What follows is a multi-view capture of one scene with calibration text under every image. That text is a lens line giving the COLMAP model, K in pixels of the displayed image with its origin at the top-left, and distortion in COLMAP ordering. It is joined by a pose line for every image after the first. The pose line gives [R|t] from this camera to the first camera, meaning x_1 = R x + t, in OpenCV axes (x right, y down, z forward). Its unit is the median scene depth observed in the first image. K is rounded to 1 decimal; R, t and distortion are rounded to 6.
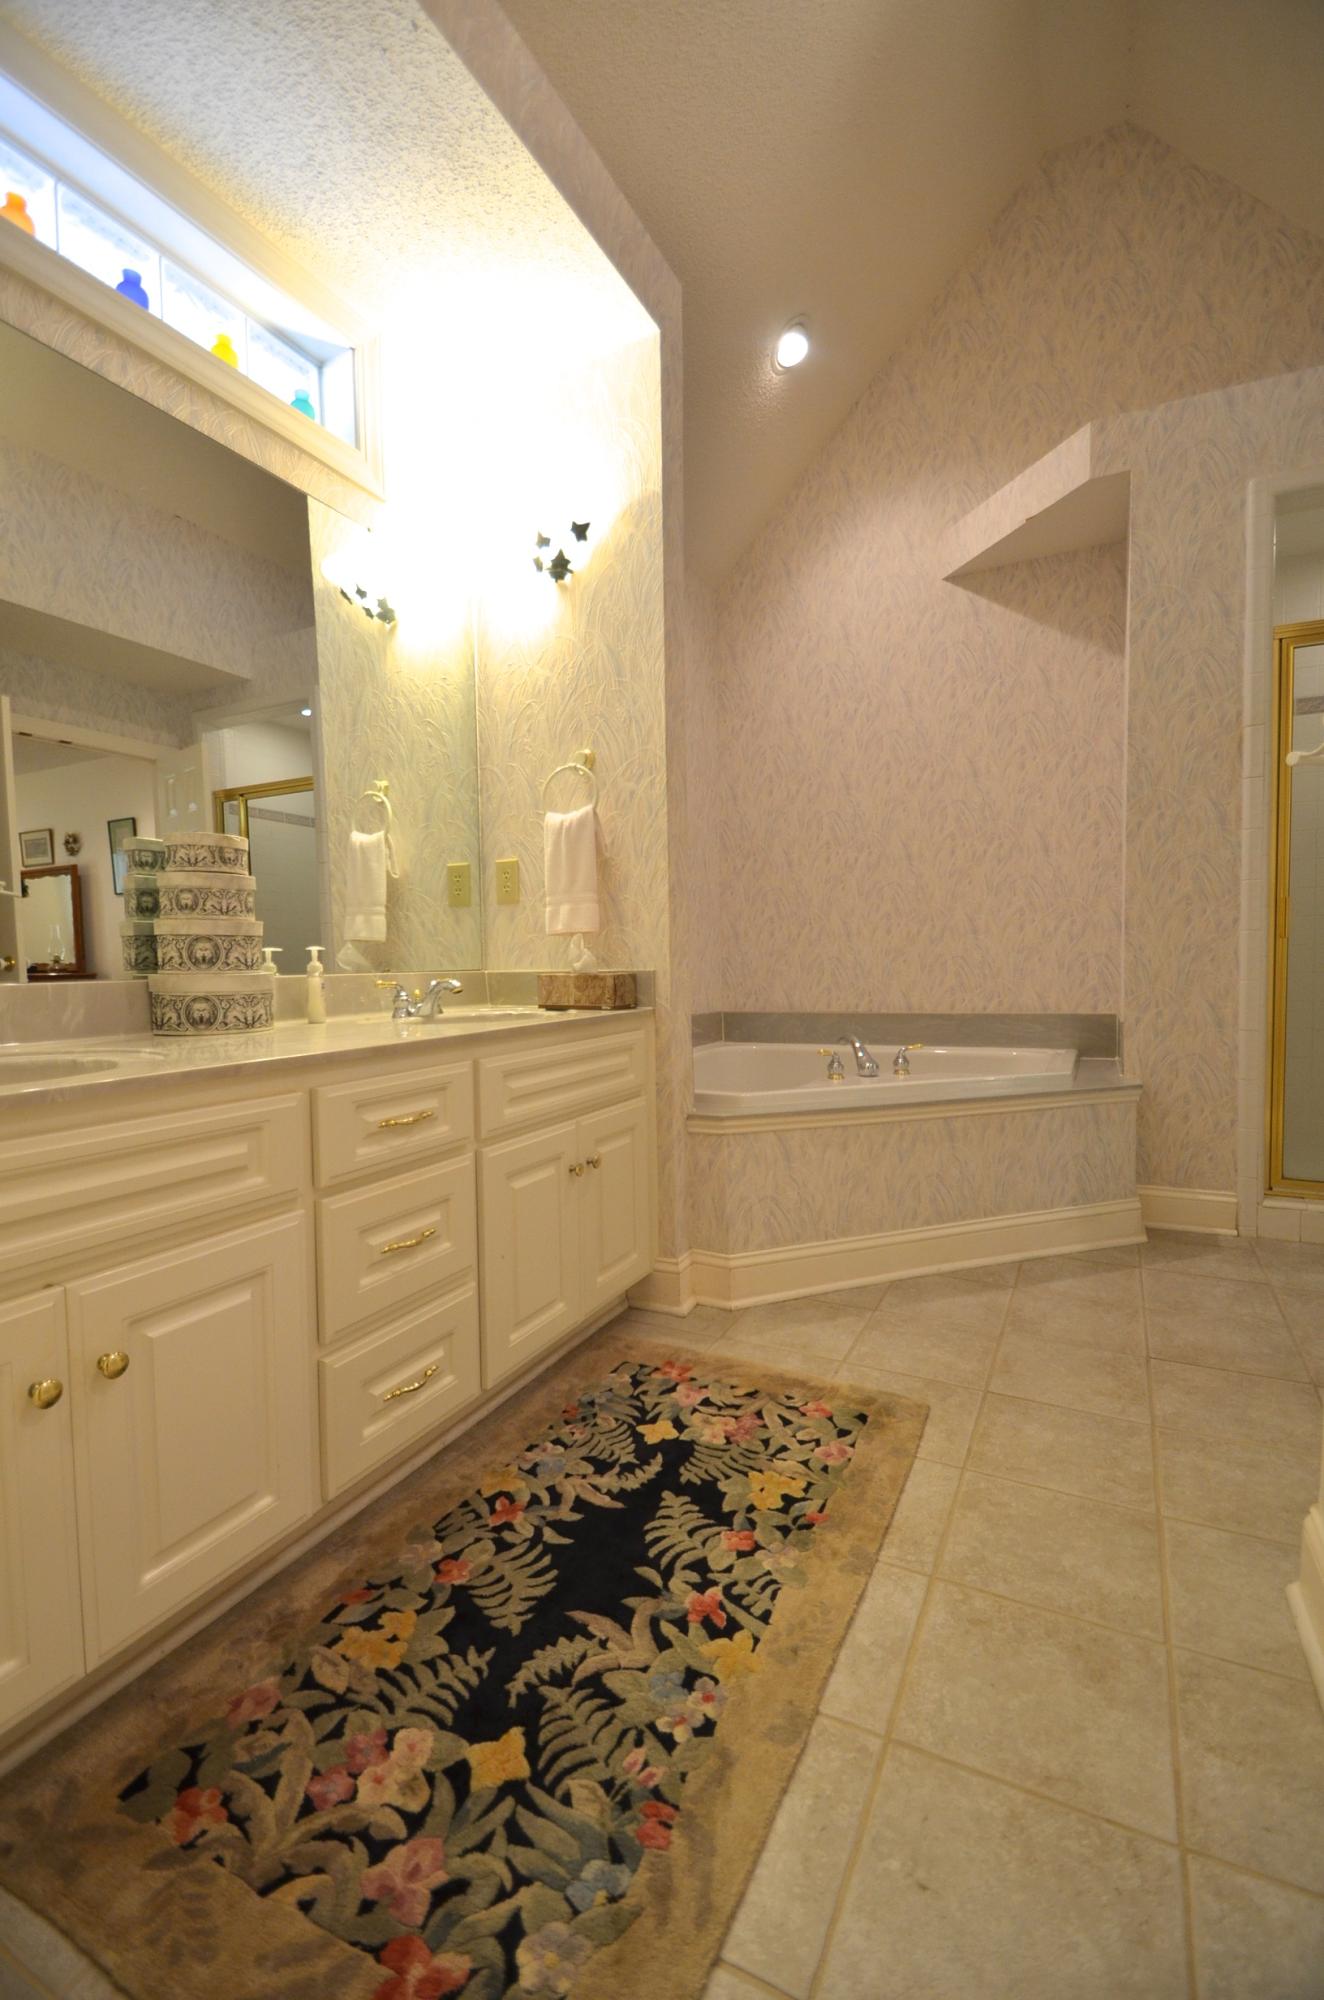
lens RADIAL K [[875.6, 0, 654.7], [0, 875.6, 1004.4], [0, 0, 1]] dist [0.026969, -0.023029]
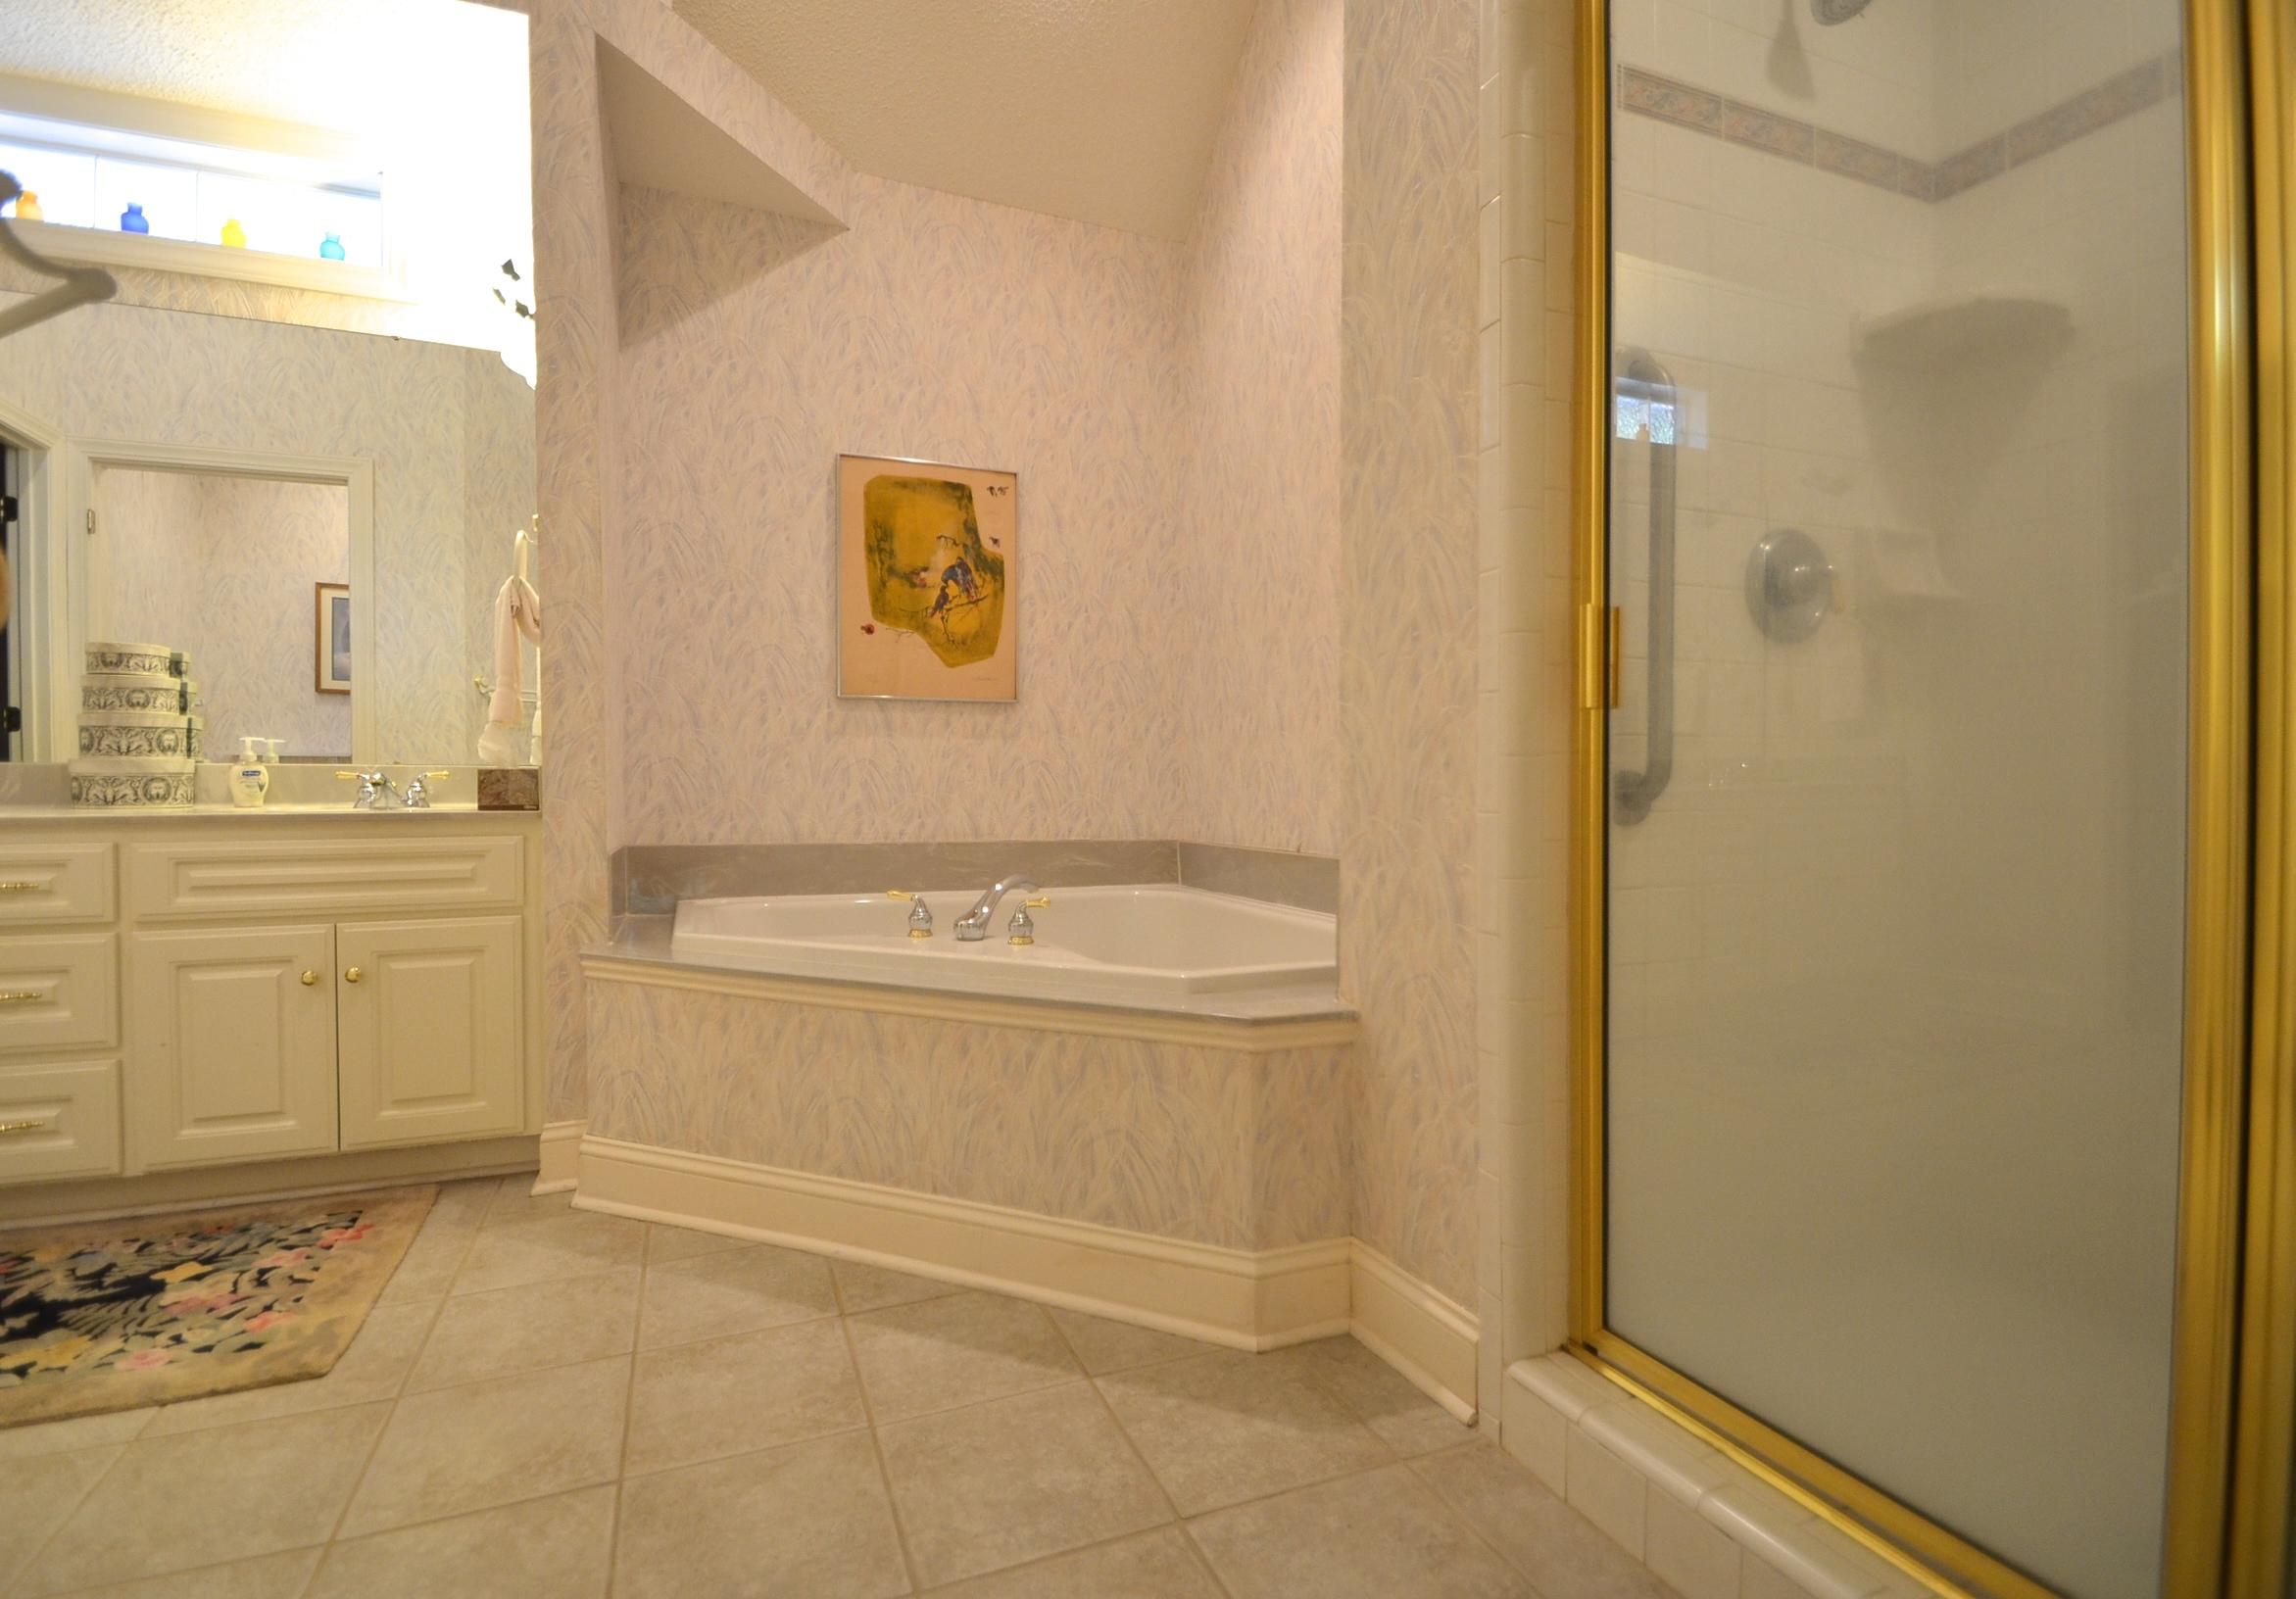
lens RADIAL K [[1056.4, 0, 1081.0], [0, 1056.4, 791.2], [0, 0, 1]] dist [0.024597, -0.021608]
pose [[0.735301, 0.024975, -0.677280, 1.225168], [-0.049744, 0.998614, -0.017181, -0.026628], [0.675912, 0.046324, 0.735525, 0.704745]]
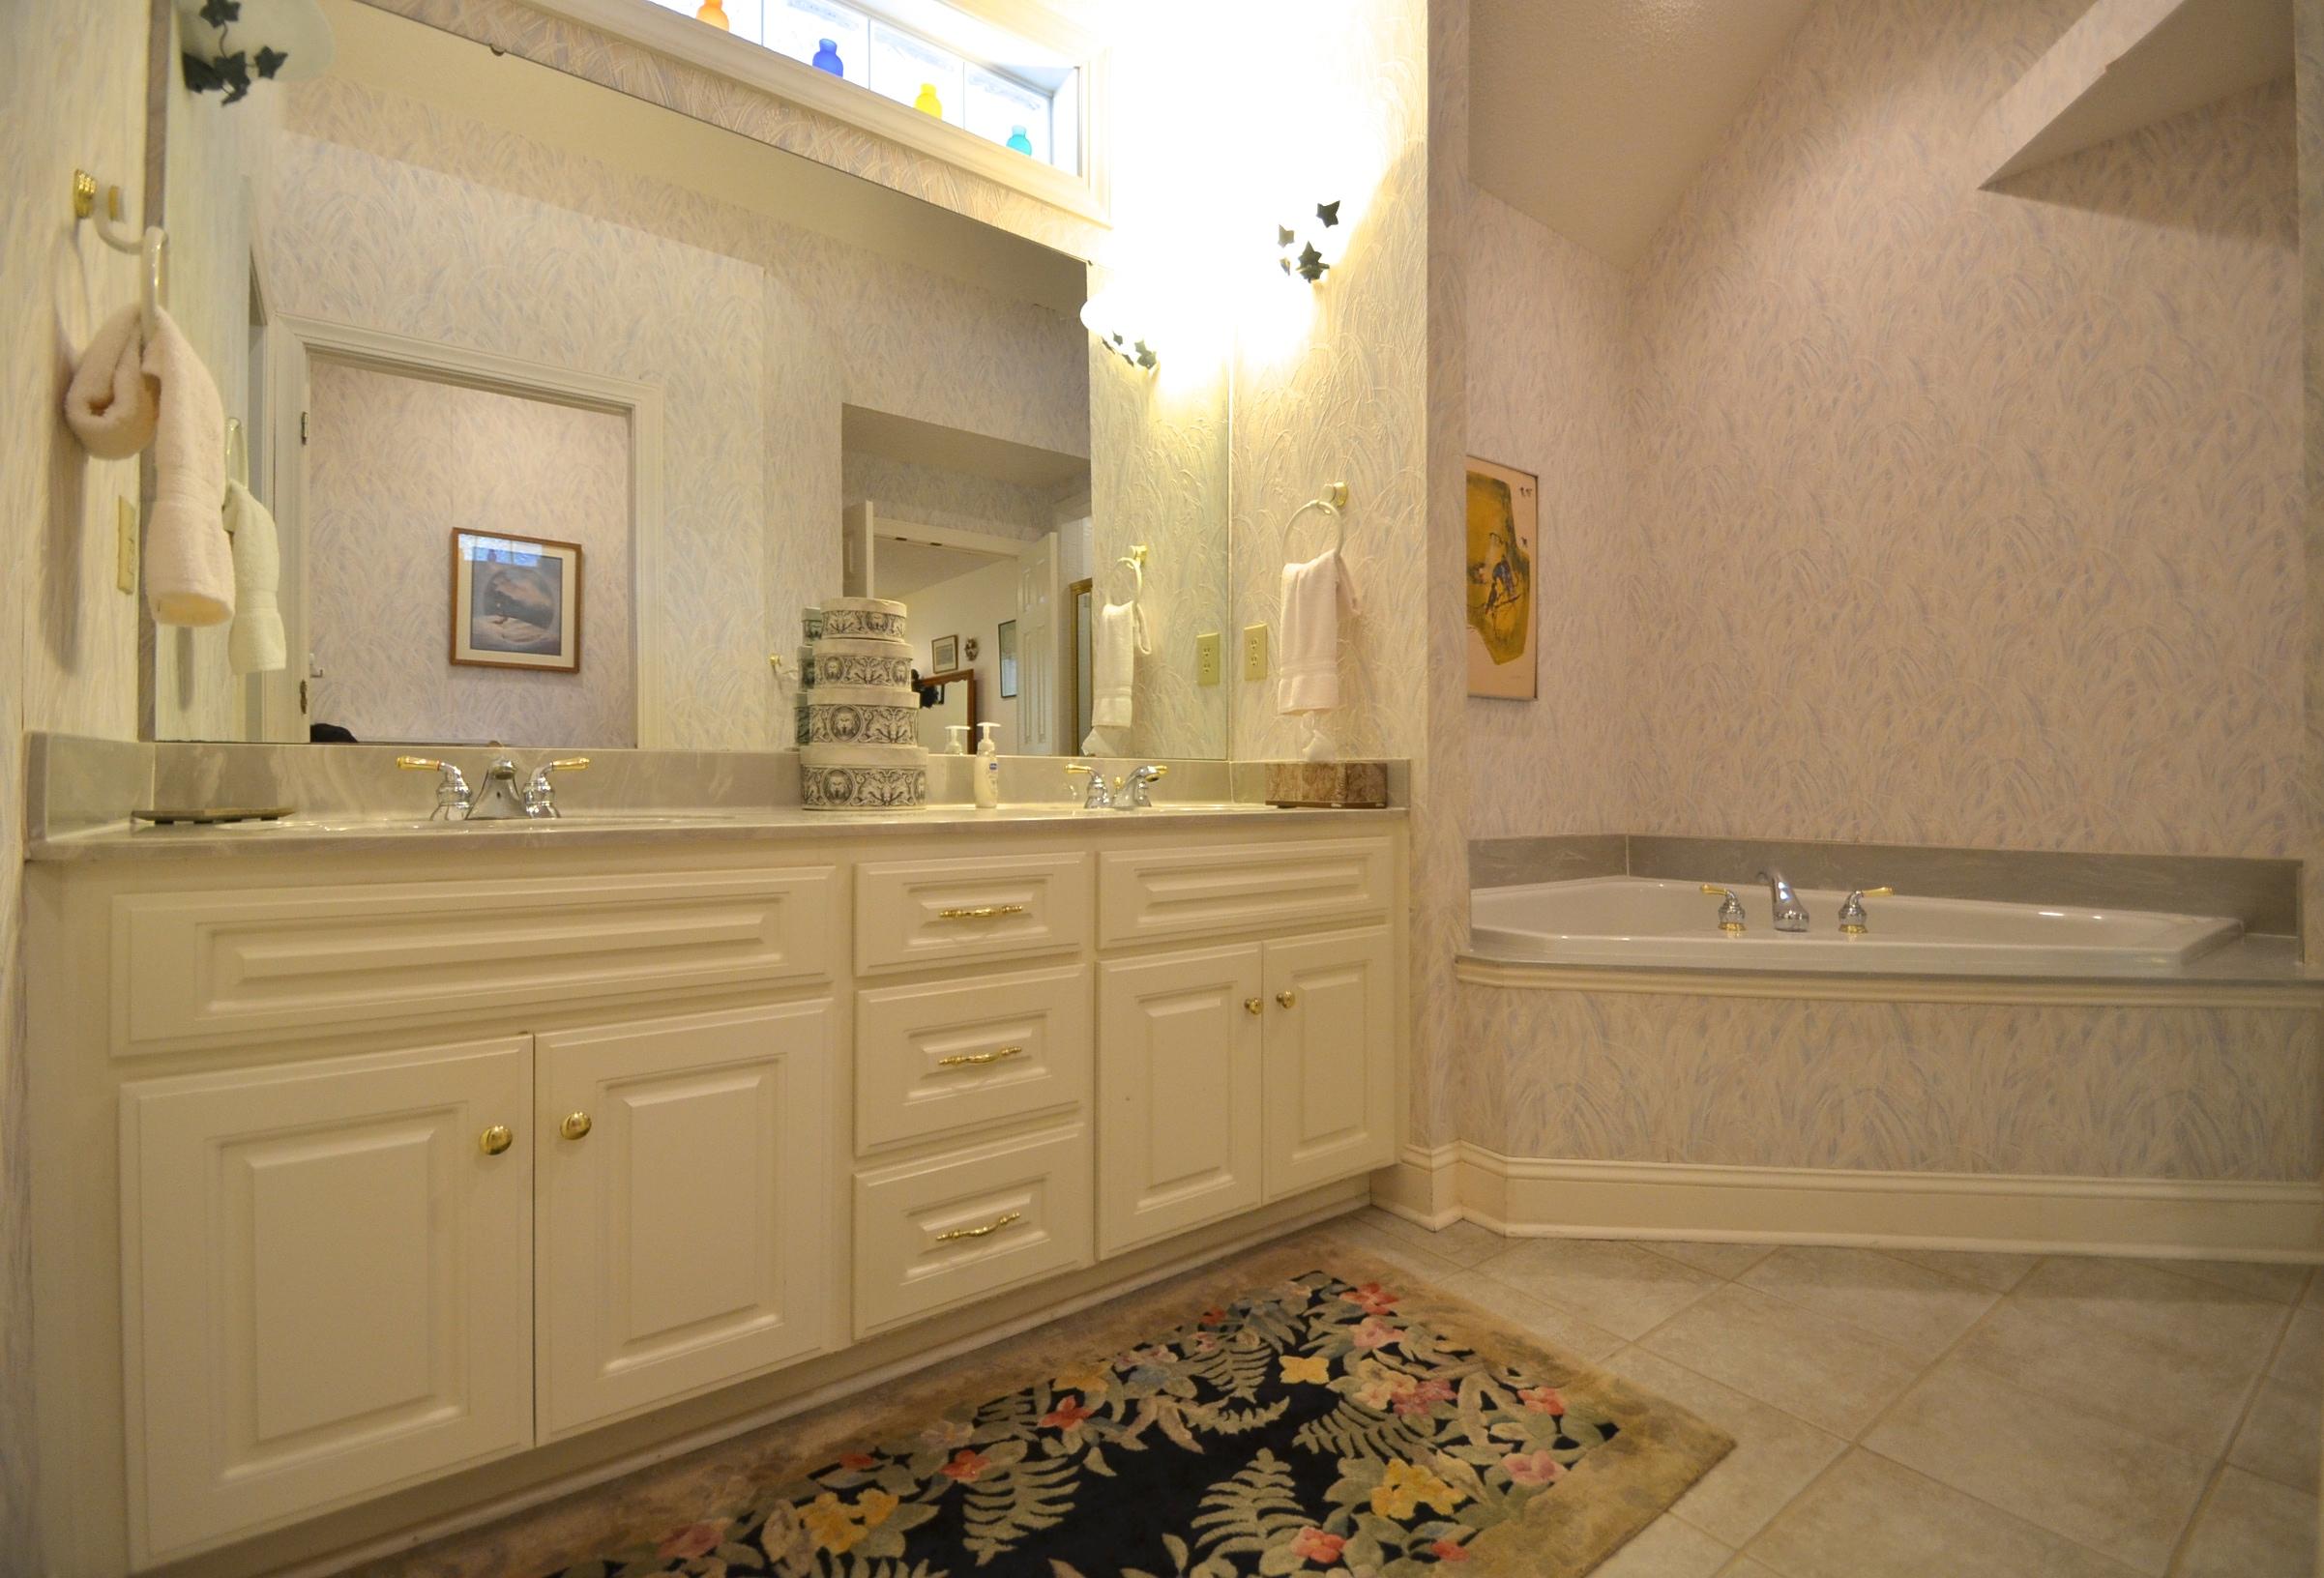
lens RADIAL K [[1041.5, 0, 1189.5], [0, 1041.5, 782.7], [0, 0, 1]] dist [0.019747, -0.018178]
pose [[0.904026, 0.018816, -0.427063, 0.248223], [-0.039487, 0.998435, -0.039597, 0.028448], [0.425650, 0.052660, 0.903354, 0.123238]]
